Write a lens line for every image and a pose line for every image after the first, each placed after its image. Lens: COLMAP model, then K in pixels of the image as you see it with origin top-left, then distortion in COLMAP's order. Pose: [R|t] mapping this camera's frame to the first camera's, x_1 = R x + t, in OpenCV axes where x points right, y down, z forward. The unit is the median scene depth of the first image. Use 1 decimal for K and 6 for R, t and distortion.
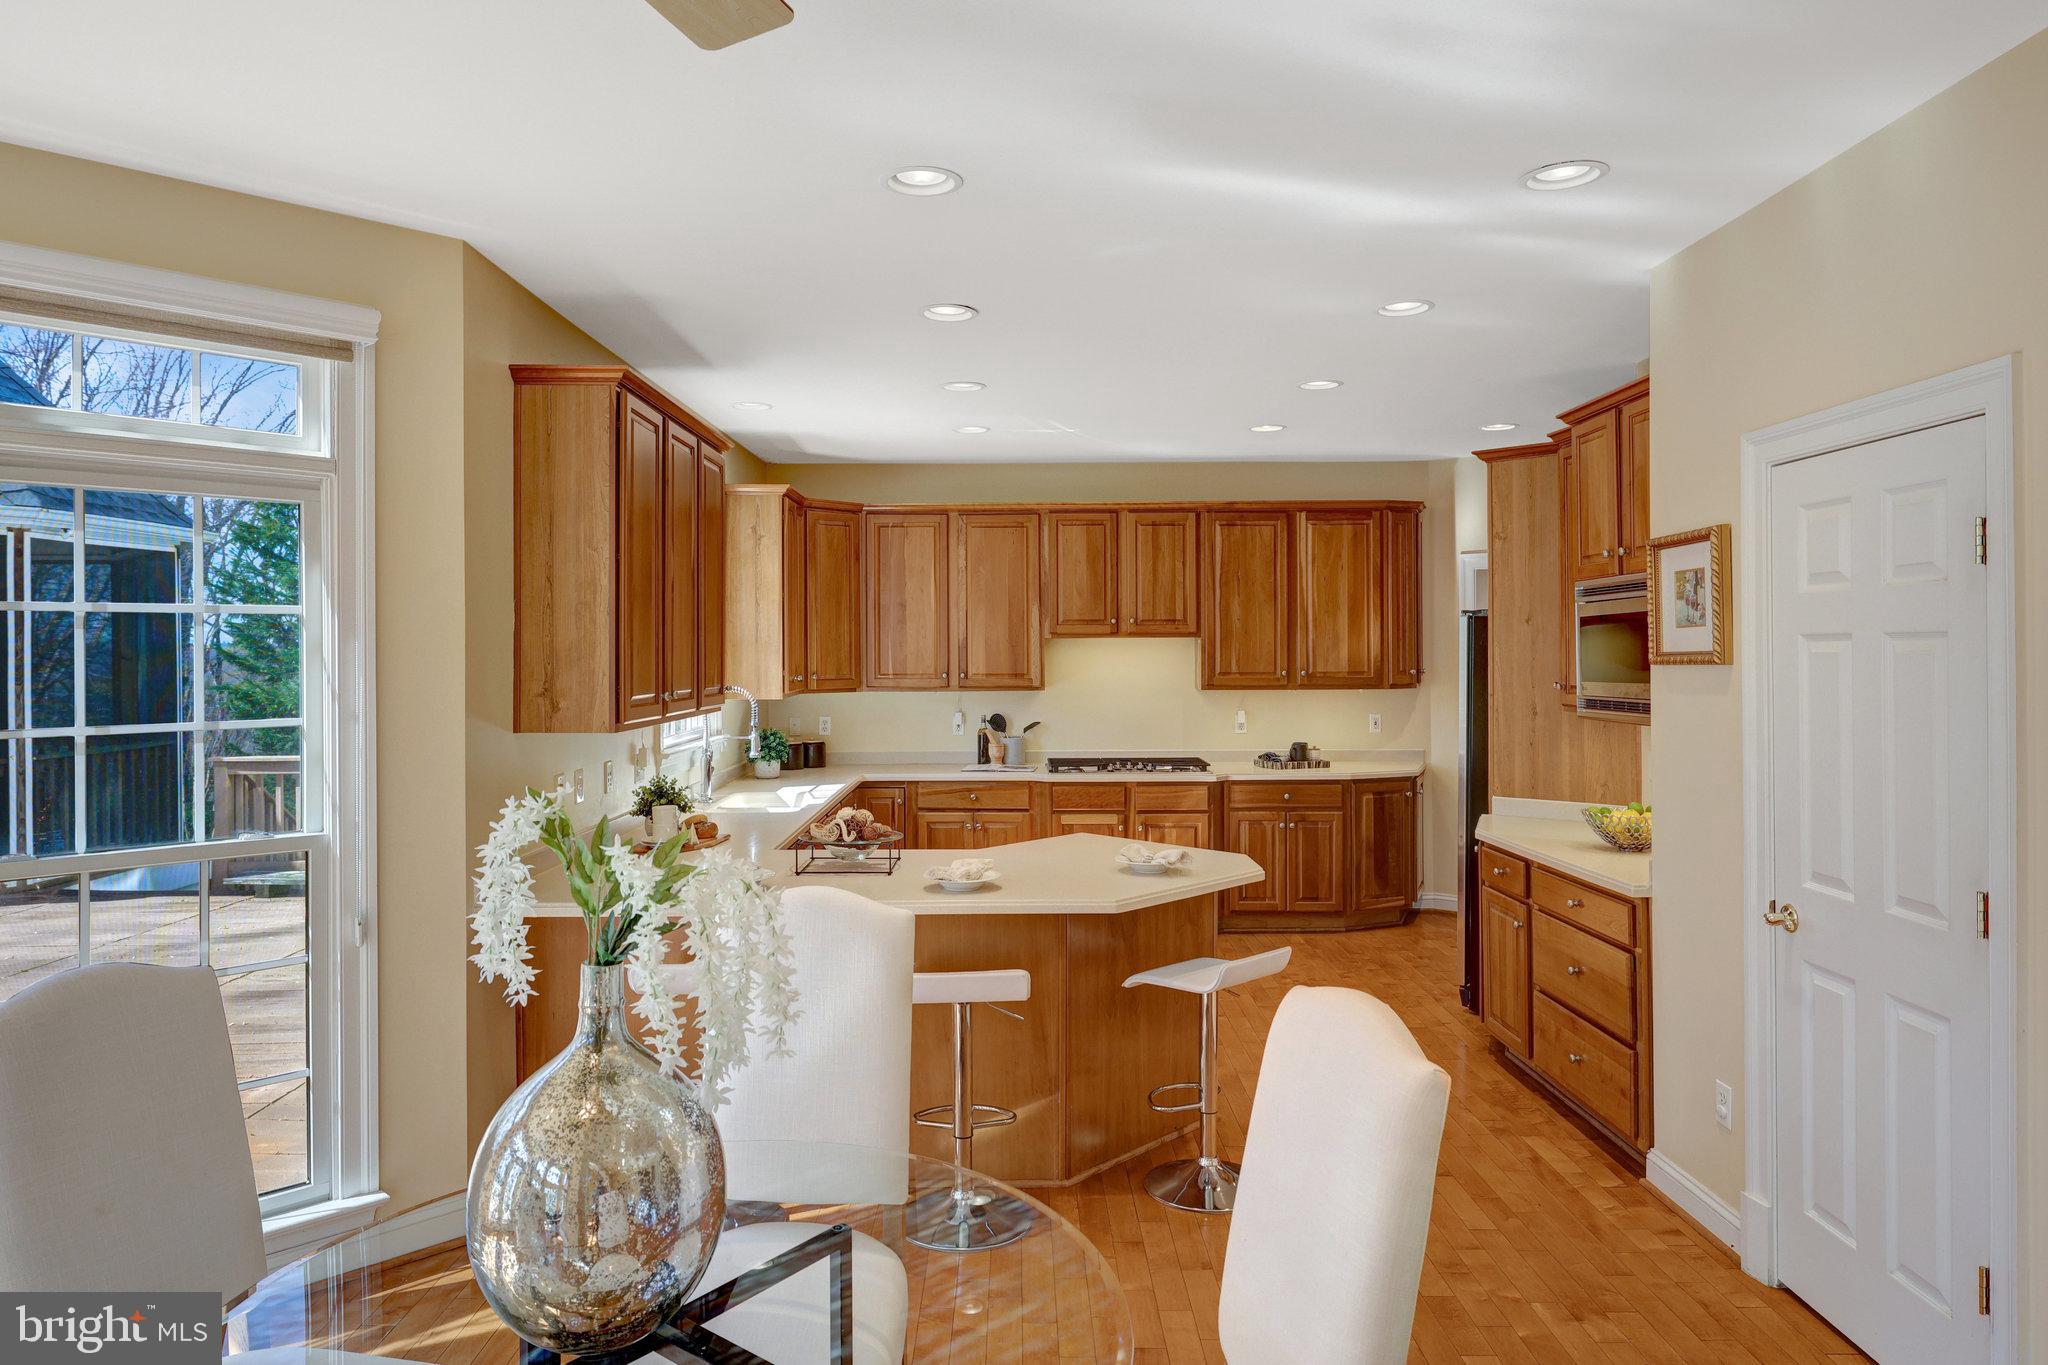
lens RADIAL K [[1280.6, 0, 1022.6], [0, 1280.6, 671.8], [0, 0, 1]] dist [-0.000784, 0.000382]
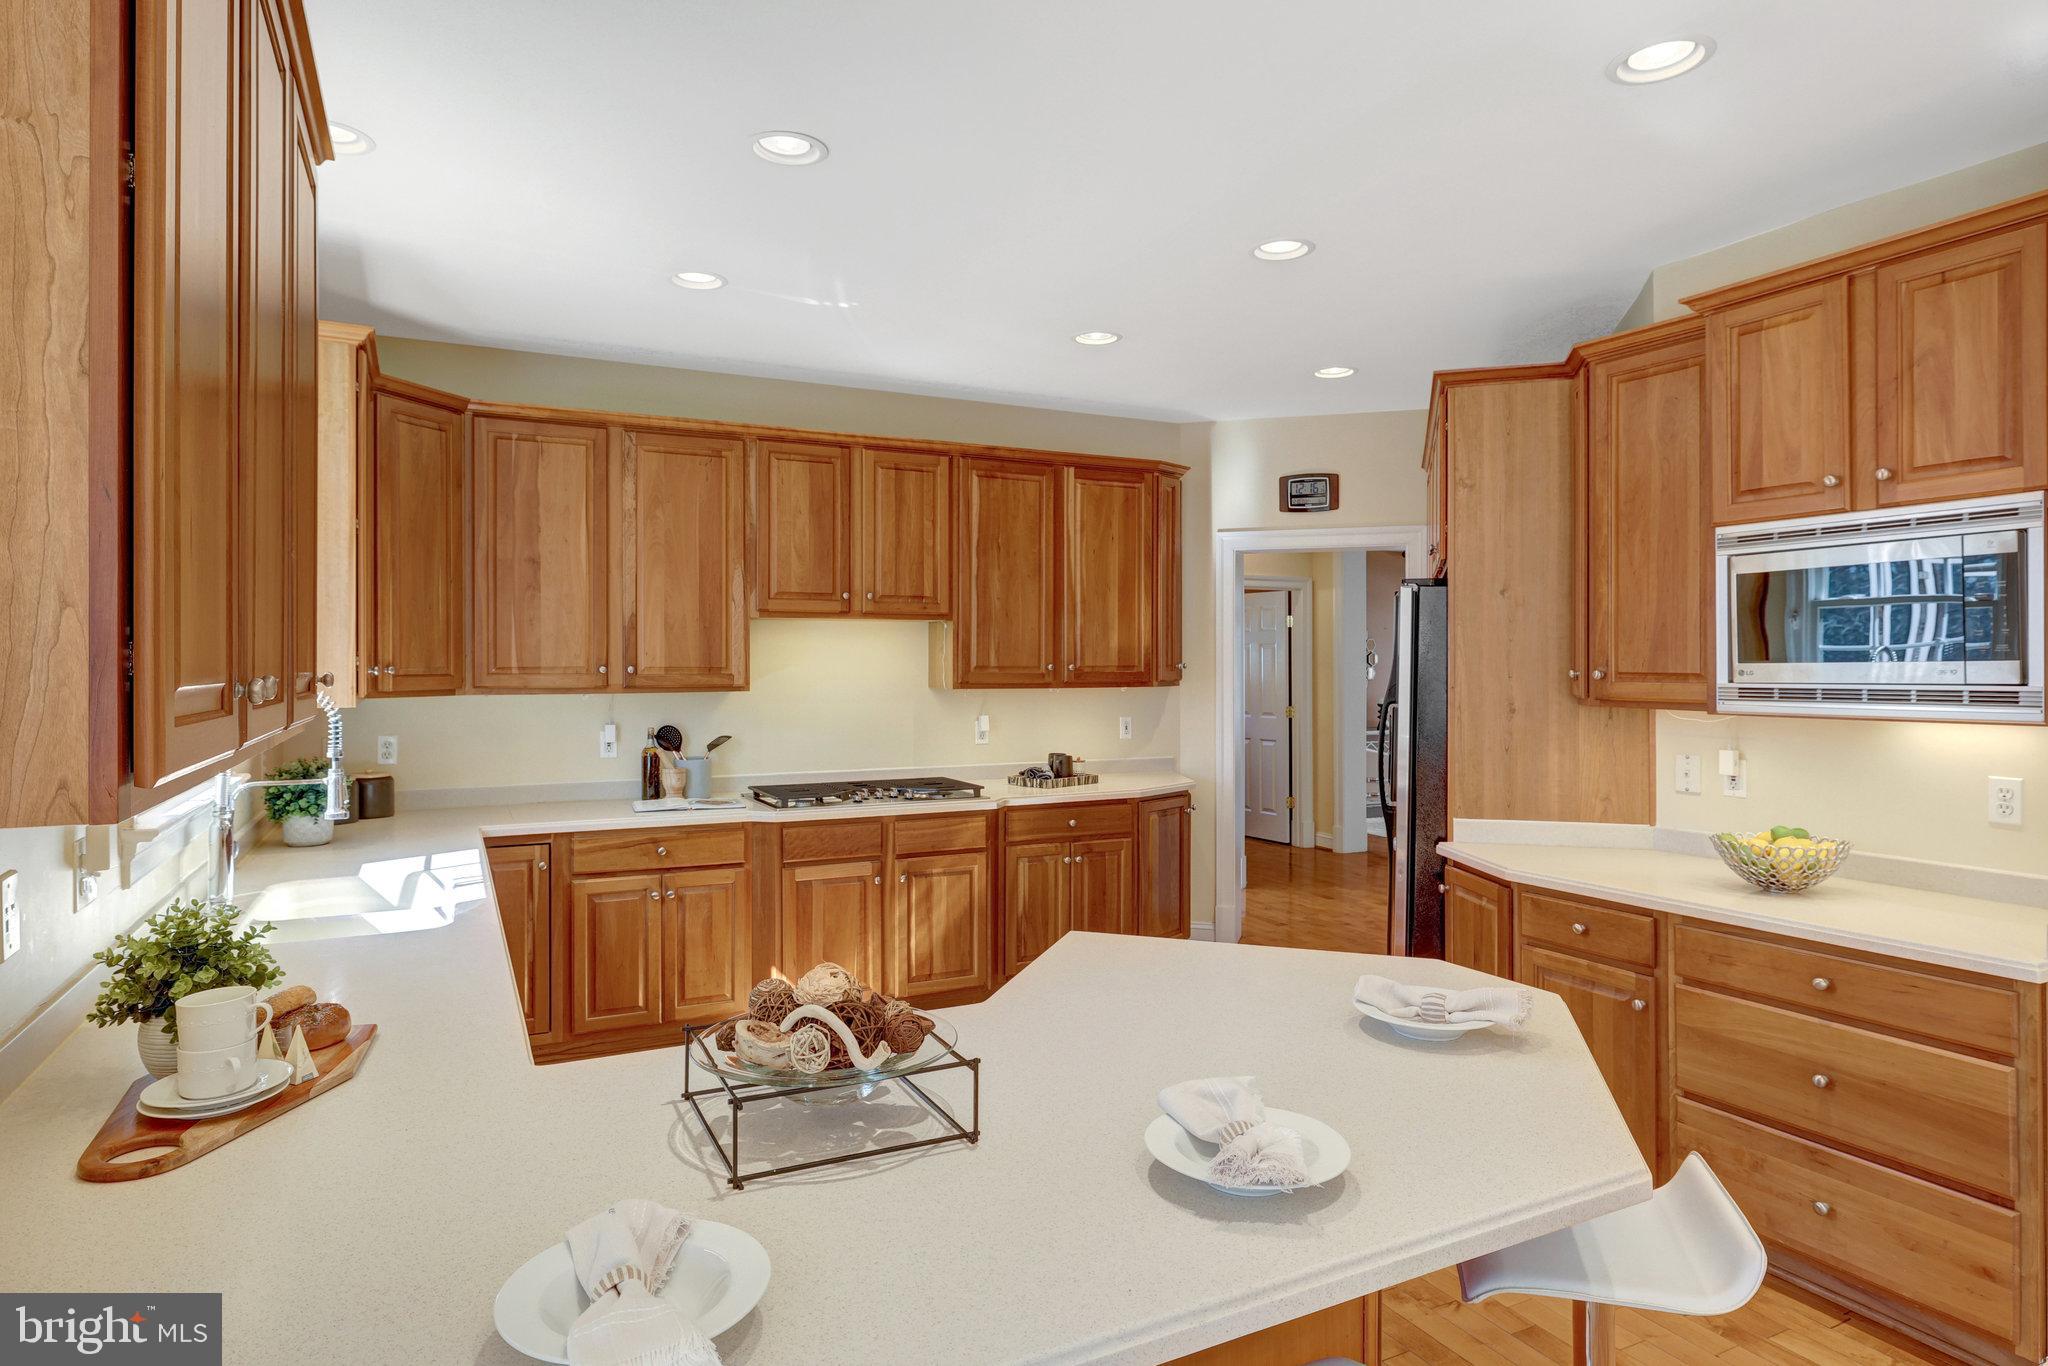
lens RADIAL K [[1164.2, 0, 1024.0], [0, 1164.2, 683.0], [0, 0, 1]] dist [0.000295, 0.001001]
pose [[0.897471, -0.003981, 0.441055, -0.131369], [0.003911, 0.999992, 0.001067, 0.009977], [-0.441056, 0.000767, 0.897479, 0.358748]]
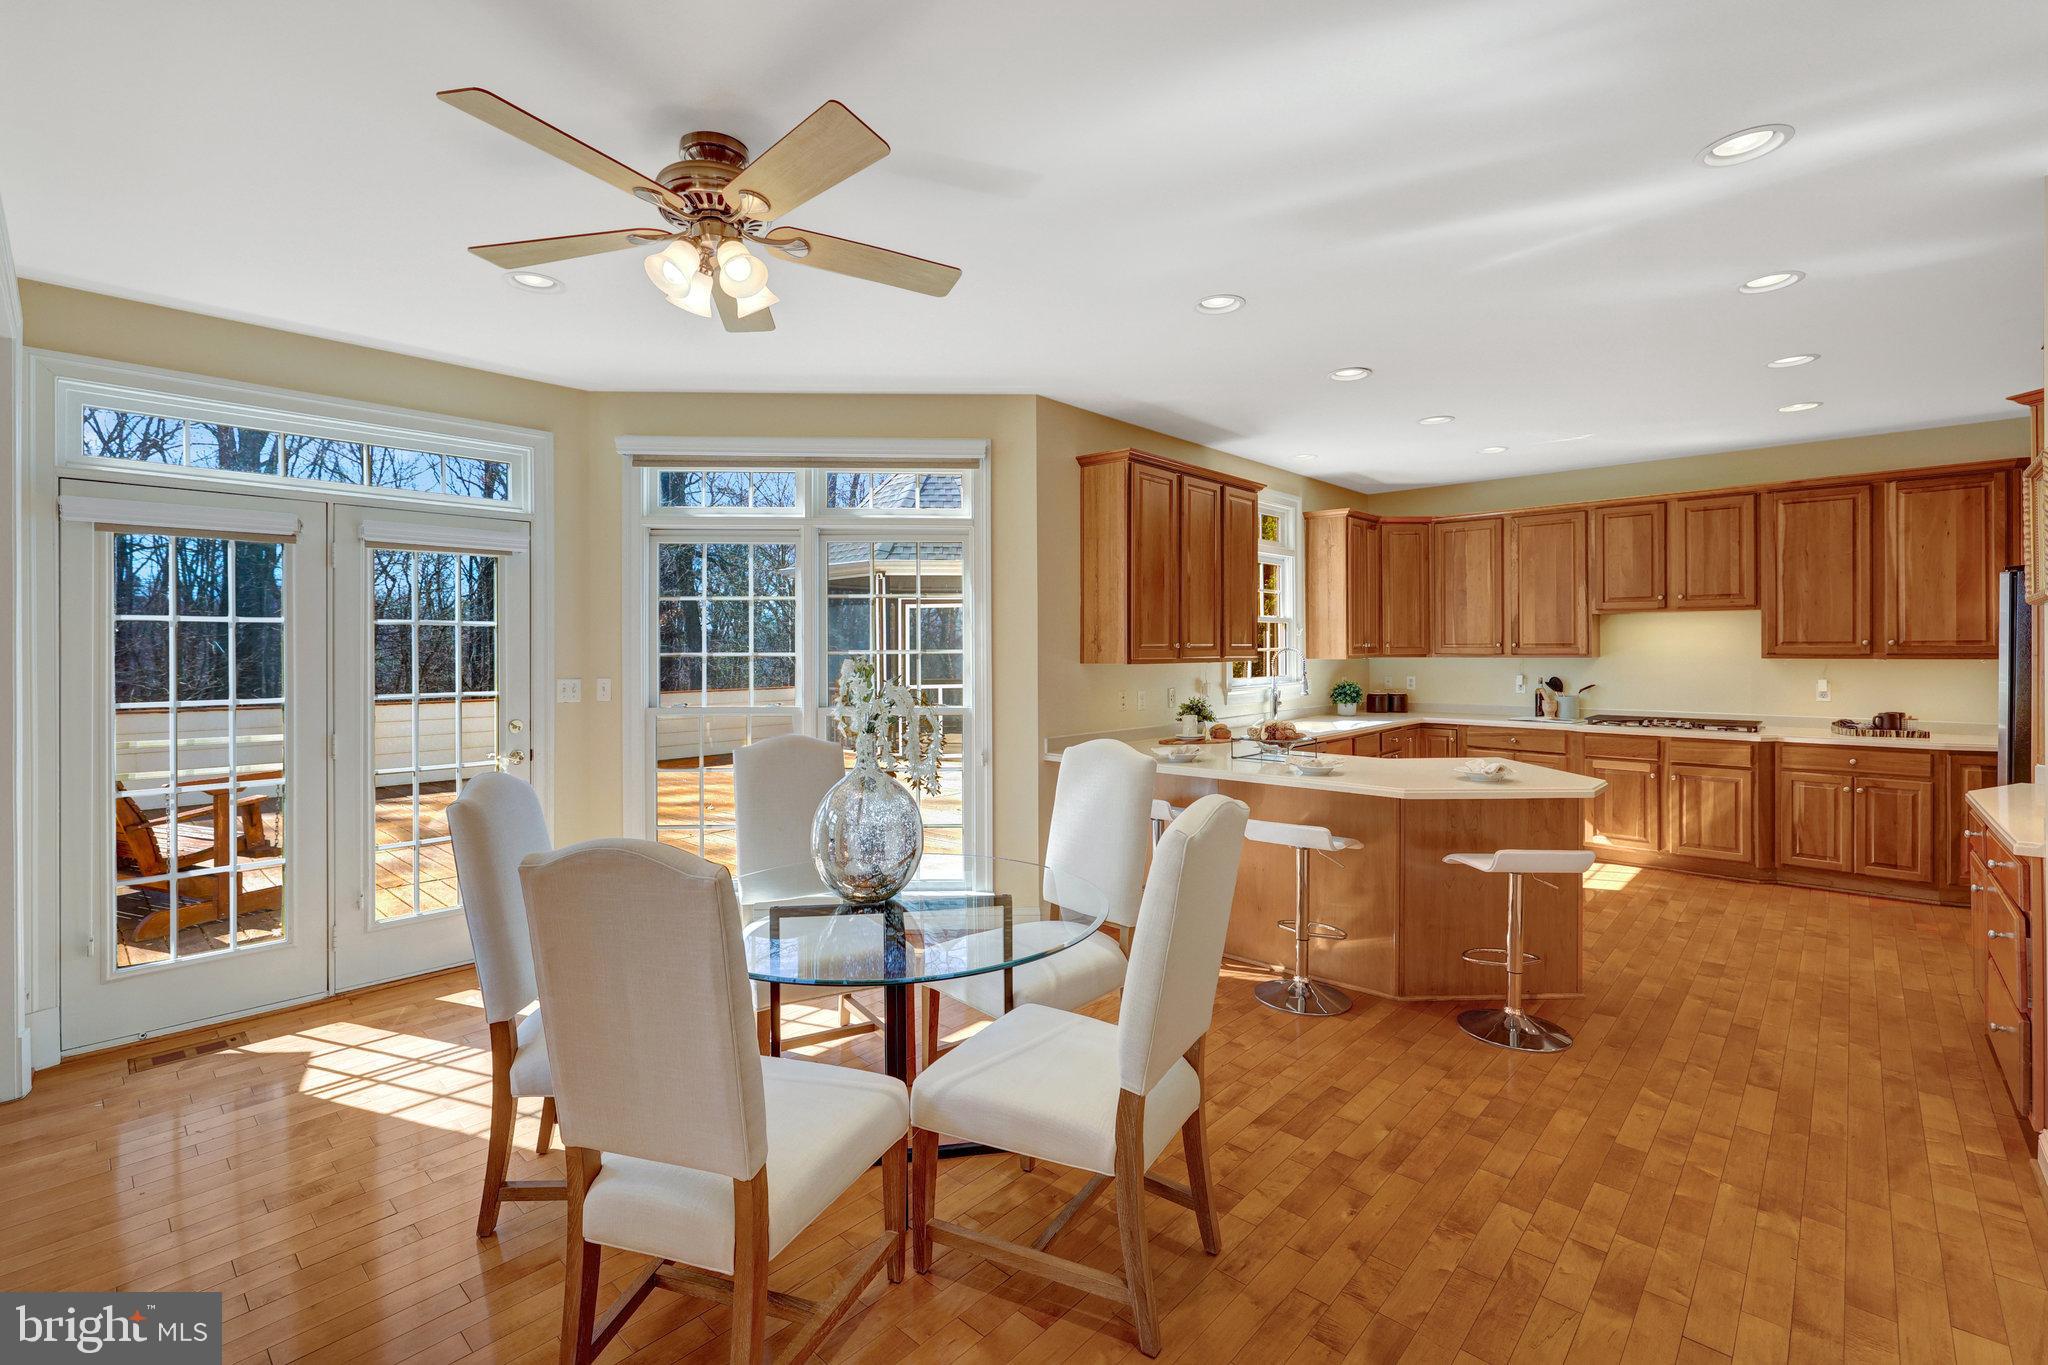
lens RADIAL K [[914.2, 0, 1014.1], [0, 914.2, 661.5], [0, 0, 1]] dist [0.002925, 0.000641]
pose [[0.733679, 0.011006, -0.679407, 0.204728], [-0.011219, 0.999929, 0.004083, 0.021023], [0.679404, 0.004626, 0.733750, 0.002620]]
